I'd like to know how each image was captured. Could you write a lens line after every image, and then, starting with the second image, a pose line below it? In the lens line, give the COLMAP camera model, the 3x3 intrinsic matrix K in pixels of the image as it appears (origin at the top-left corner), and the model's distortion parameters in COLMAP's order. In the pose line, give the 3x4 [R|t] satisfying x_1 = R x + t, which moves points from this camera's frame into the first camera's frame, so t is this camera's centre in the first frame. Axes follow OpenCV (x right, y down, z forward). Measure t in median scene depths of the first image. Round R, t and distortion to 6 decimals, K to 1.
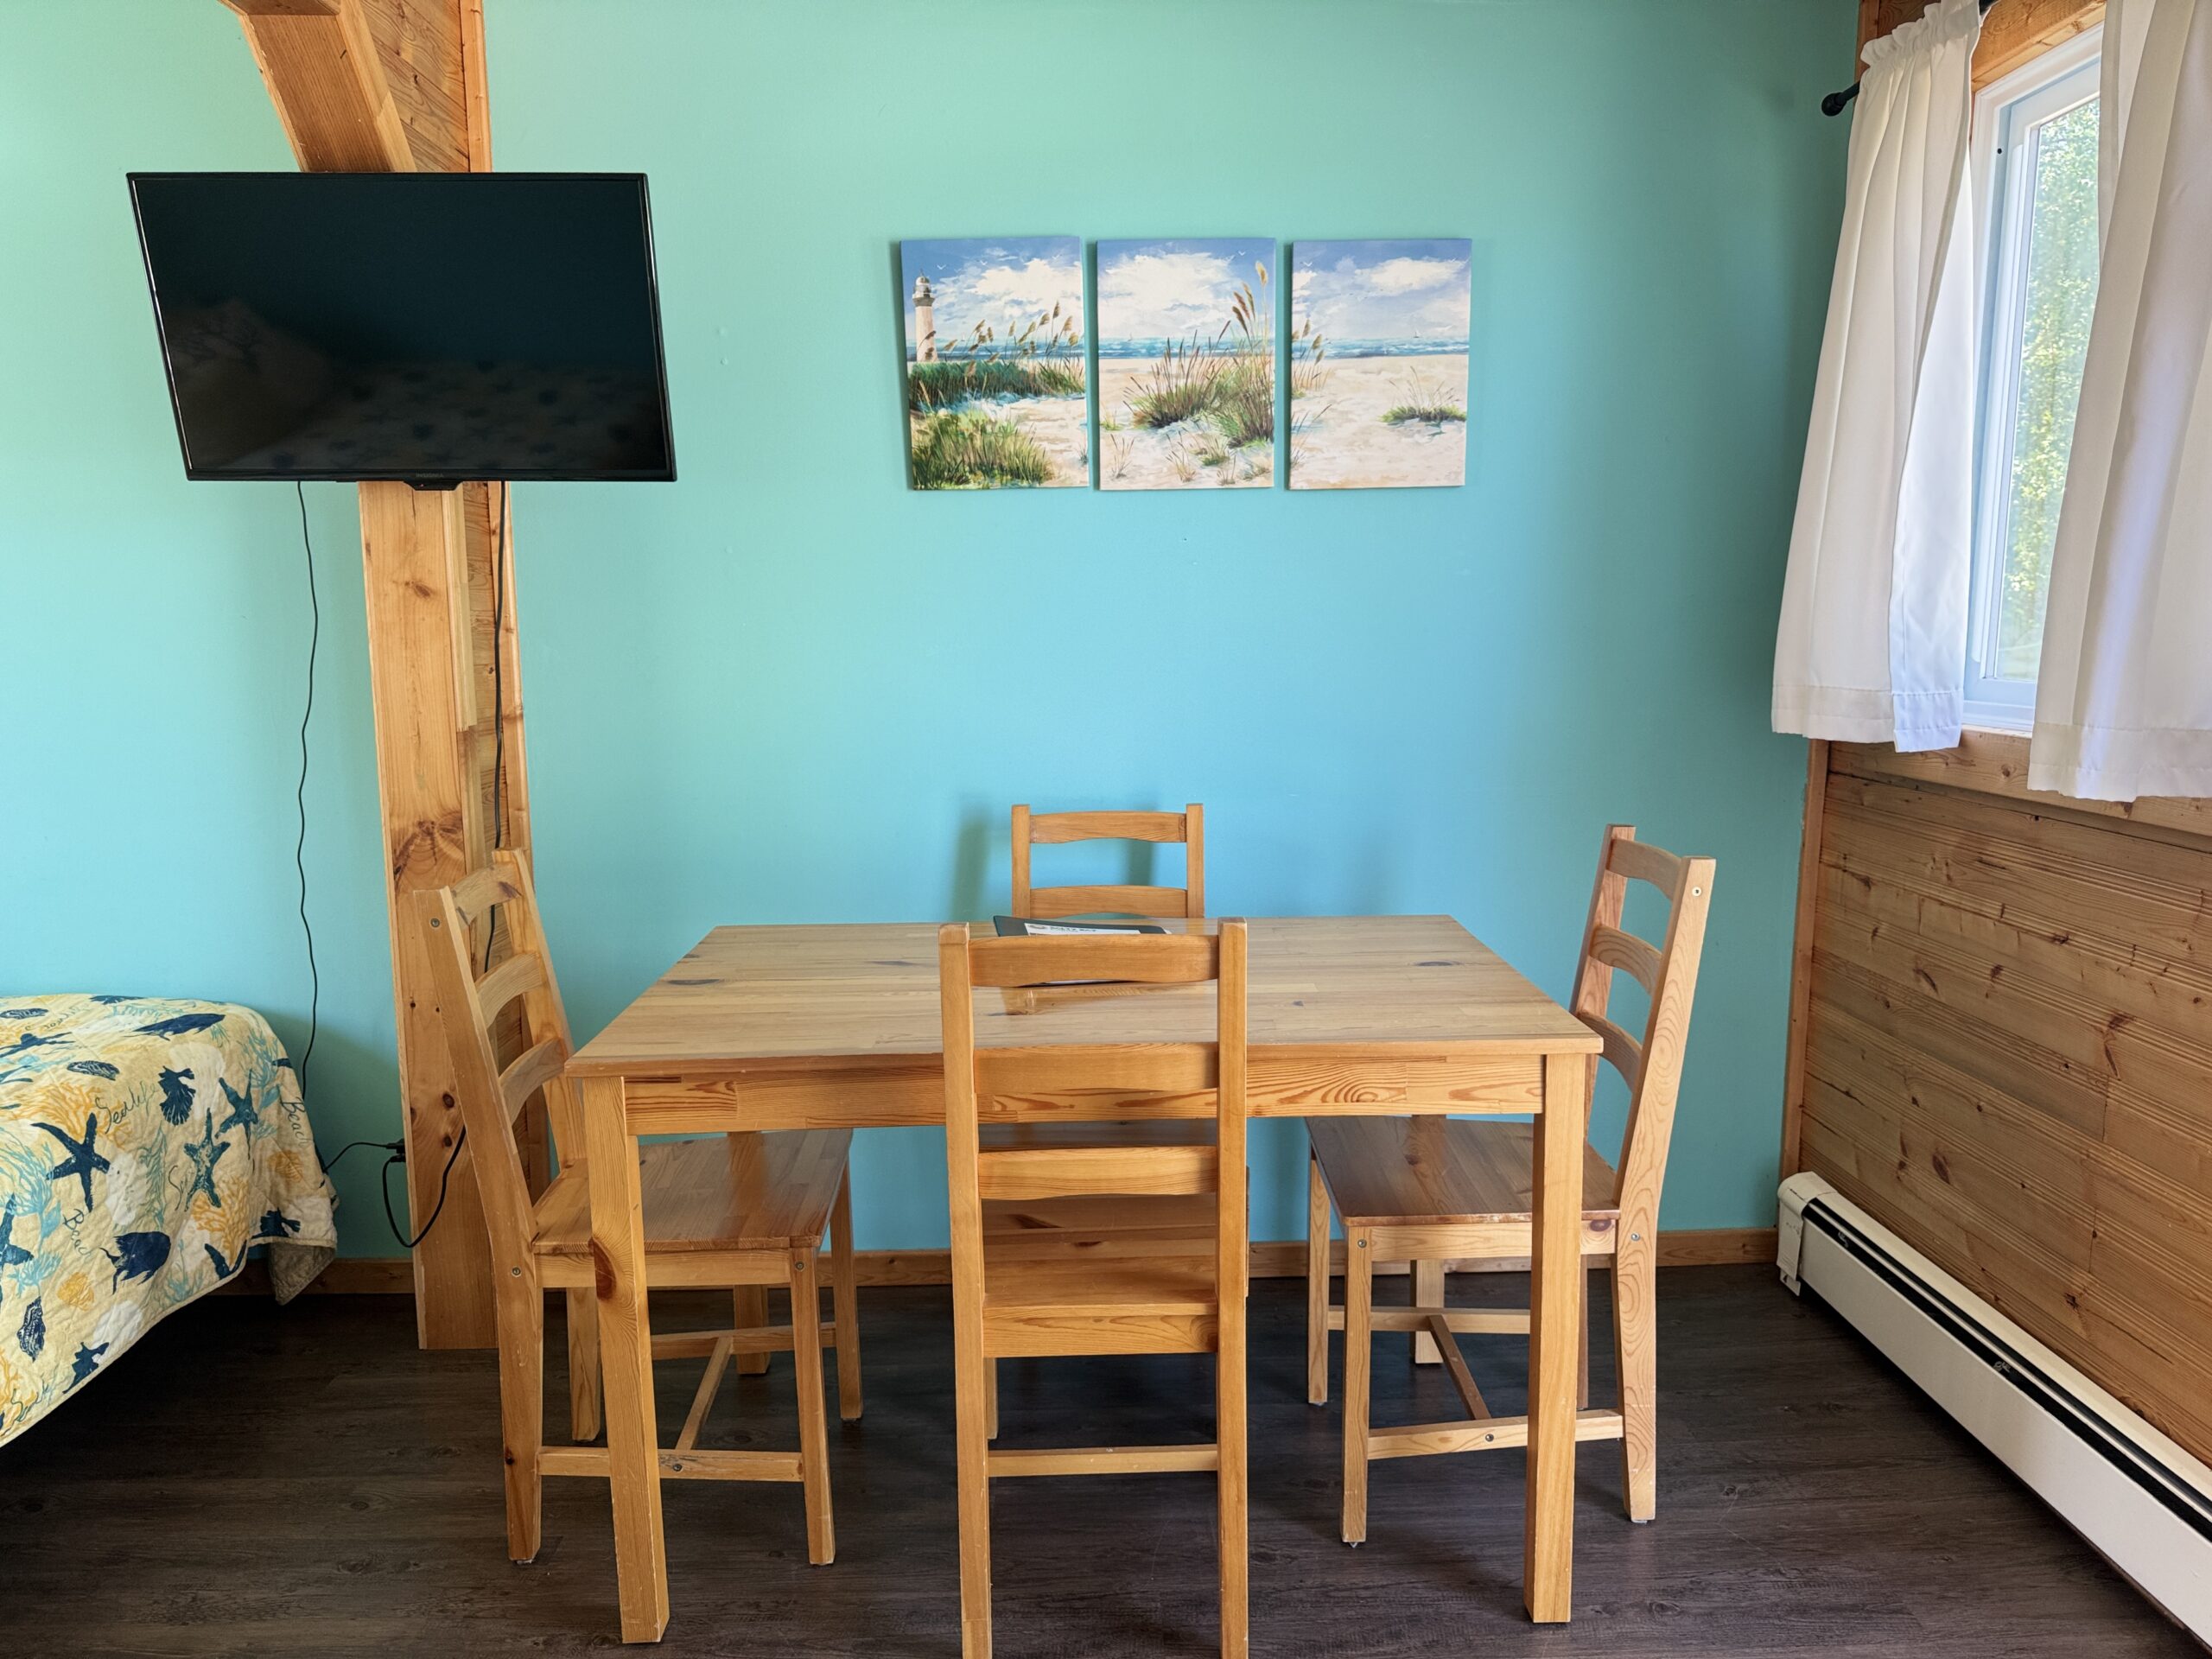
lens RADIAL K [[1604.0, 0, 1106.0], [0, 1604.0, 829.5], [0, 0, 1]] dist [0.123122, -0.148513]
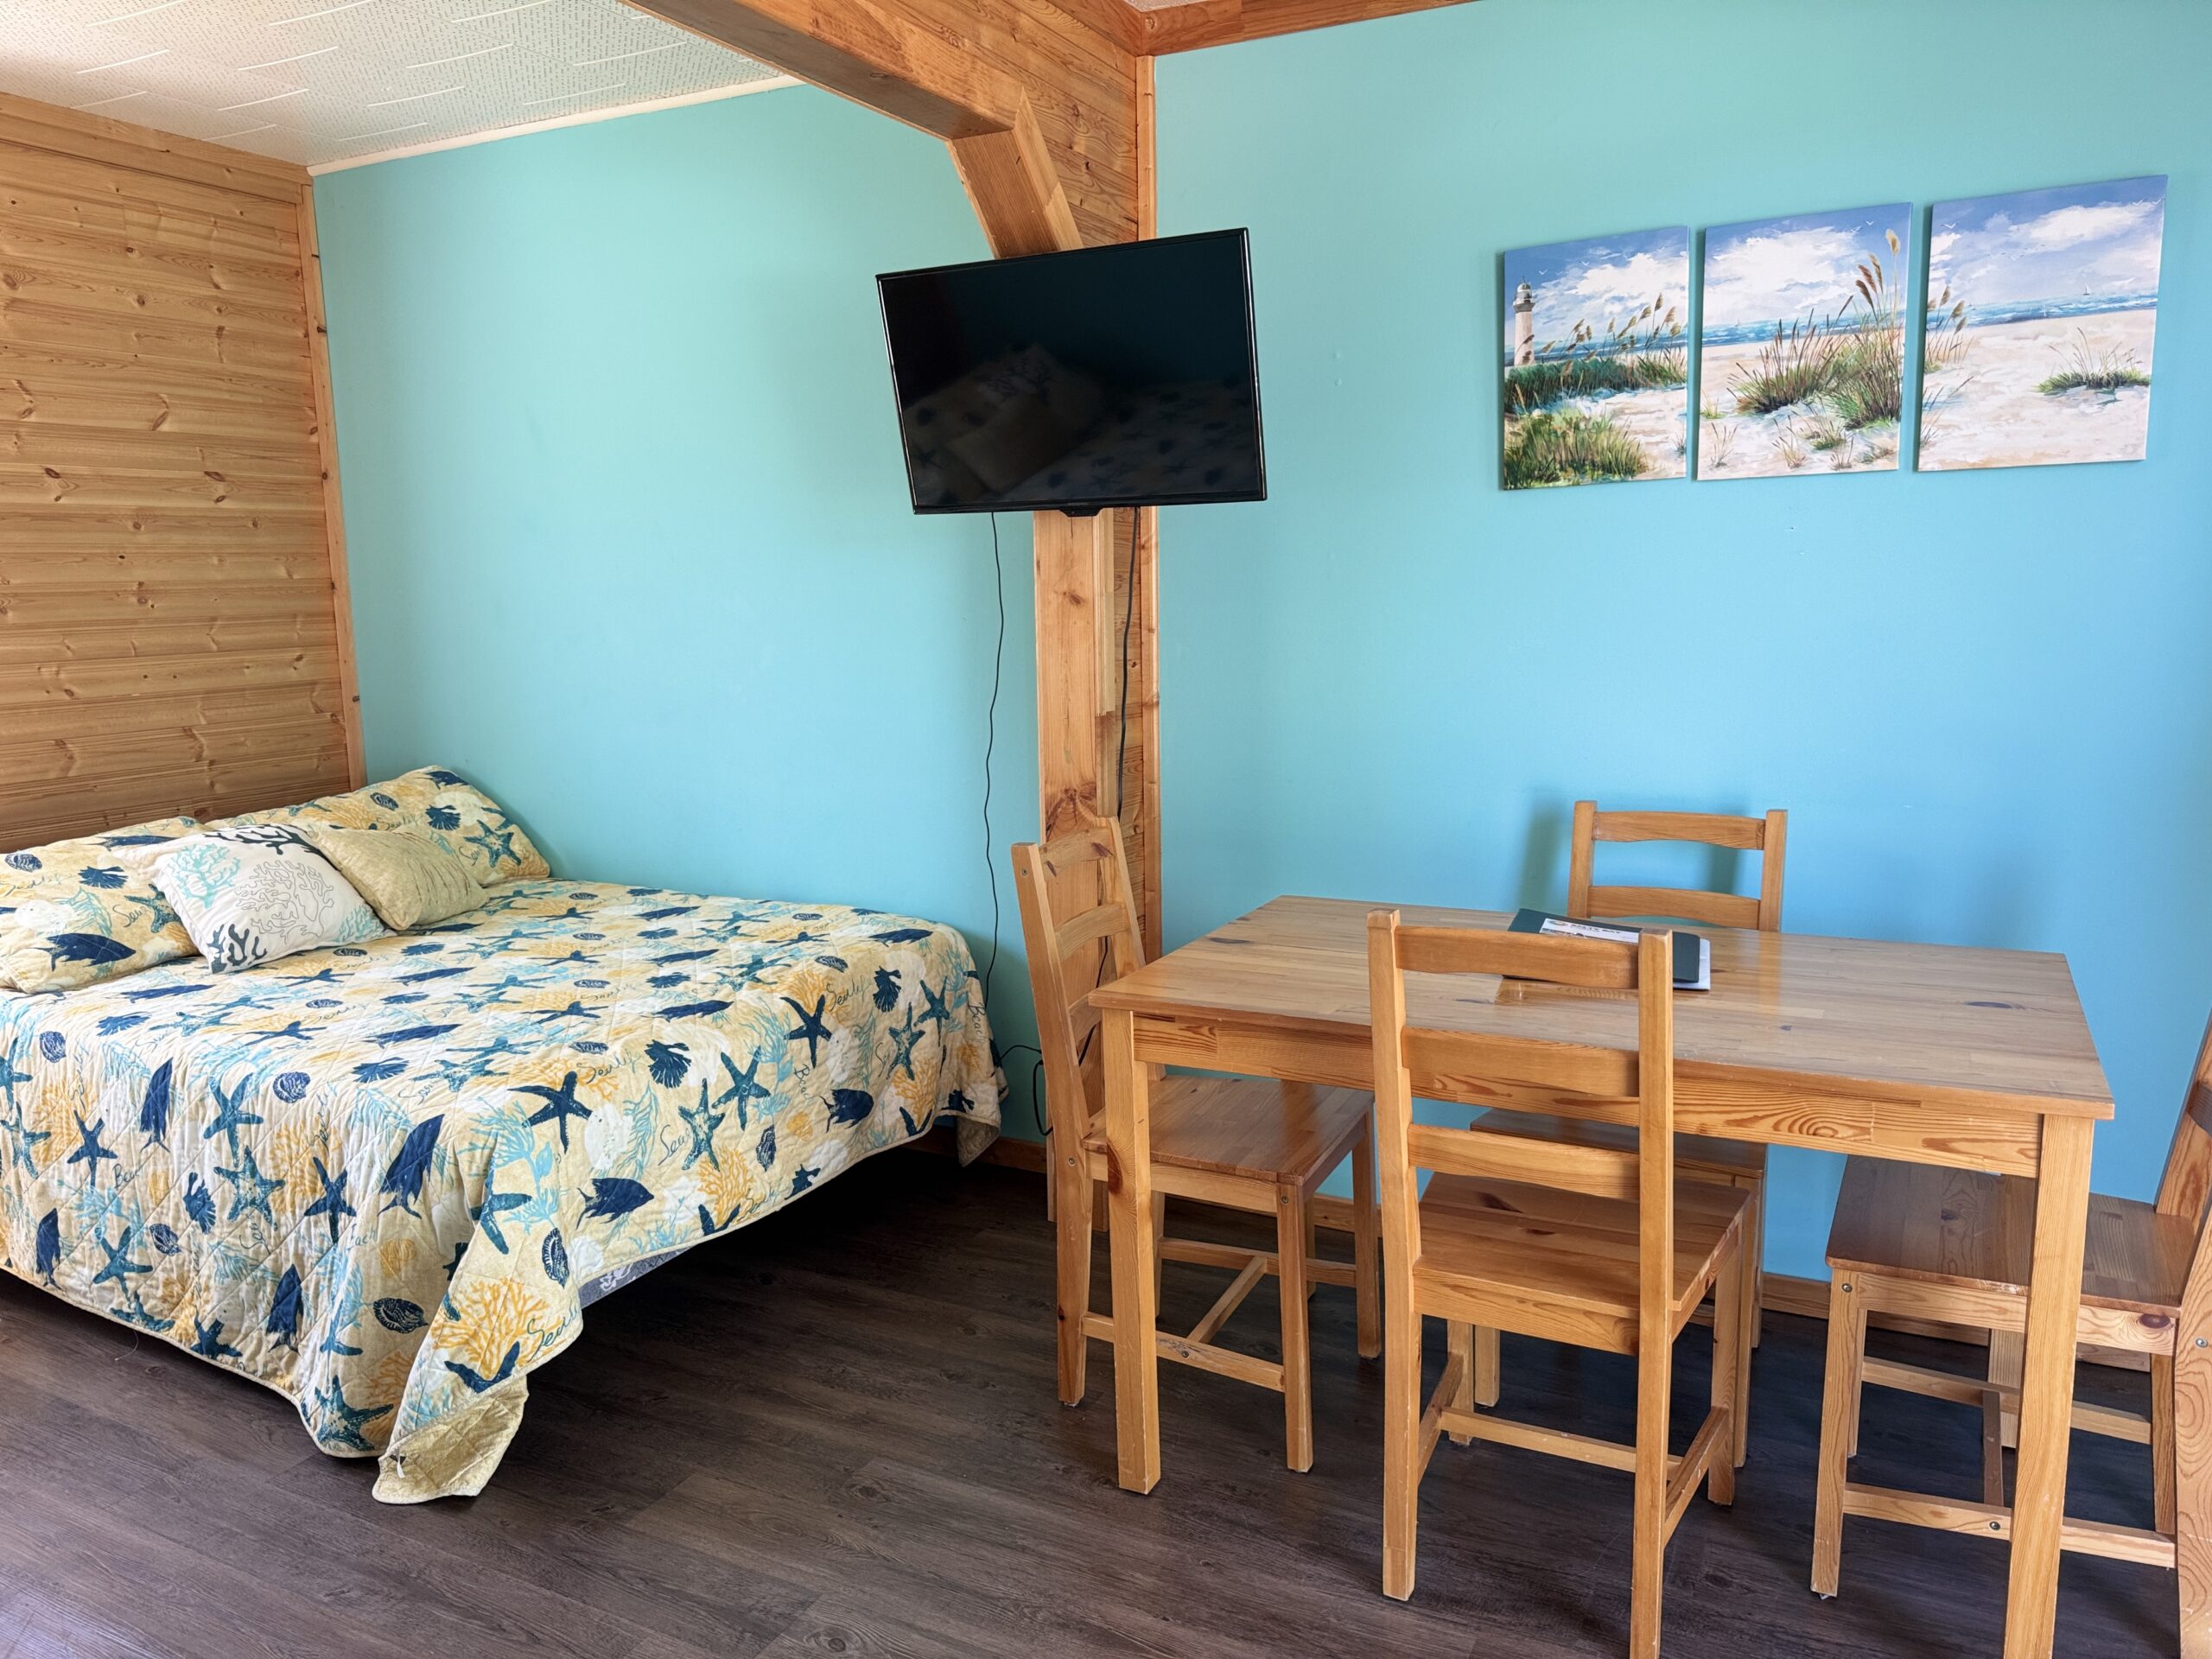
lens RADIAL K [[1604.0, 0, 1106.0], [0, 1604.0, 829.5], [0, 0, 1]] dist [0.123122, -0.148513]
pose [[0.879254, 0.064993, -0.471899, 0.175725], [-0.057152, 0.997886, 0.030949, -0.012940], [0.472913, -0.000242, 0.881109, -0.036199]]
